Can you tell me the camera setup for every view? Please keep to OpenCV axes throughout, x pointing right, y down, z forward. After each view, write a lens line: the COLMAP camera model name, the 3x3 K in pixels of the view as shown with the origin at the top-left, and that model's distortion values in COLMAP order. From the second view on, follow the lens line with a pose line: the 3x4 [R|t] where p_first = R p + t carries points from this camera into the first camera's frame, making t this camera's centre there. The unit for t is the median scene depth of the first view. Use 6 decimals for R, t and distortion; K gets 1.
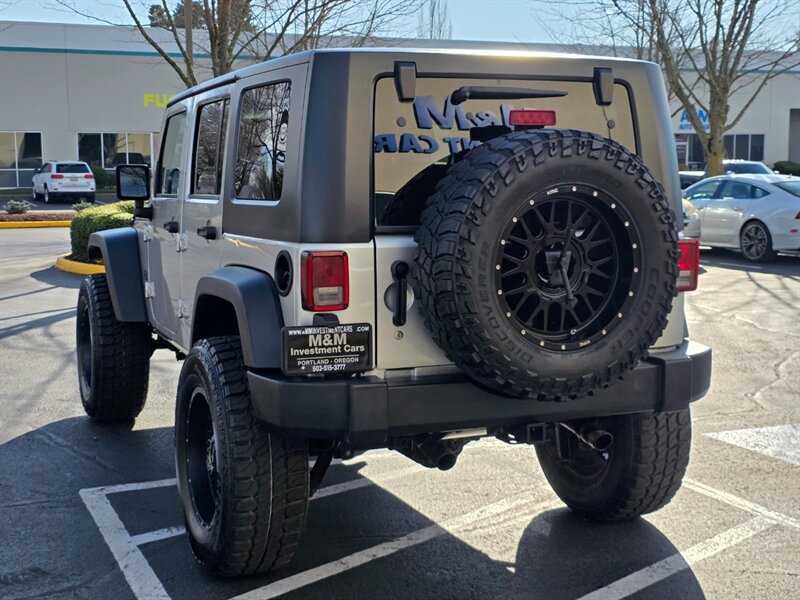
lens RADIAL K [[1120.4, 0, 388.8], [0, 1120.4, 297.5], [0, 0, 1]] dist [0.180217, -0.495842]
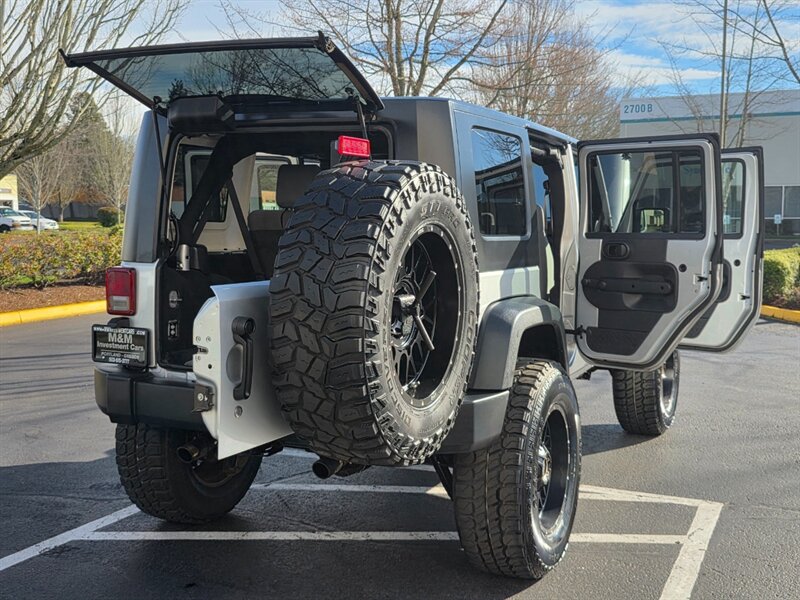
lens RADIAL K [[954.6, 0, 400.0], [0, 954.6, 300.0], [0, 0, 1]] dist [0.065172, -0.007227]
pose [[0.680123, 0.072502, -0.729504, 0.899038], [-0.092218, 0.995654, 0.012978, -0.045940], [0.727275, 0.058447, 0.683854, 0.464976]]
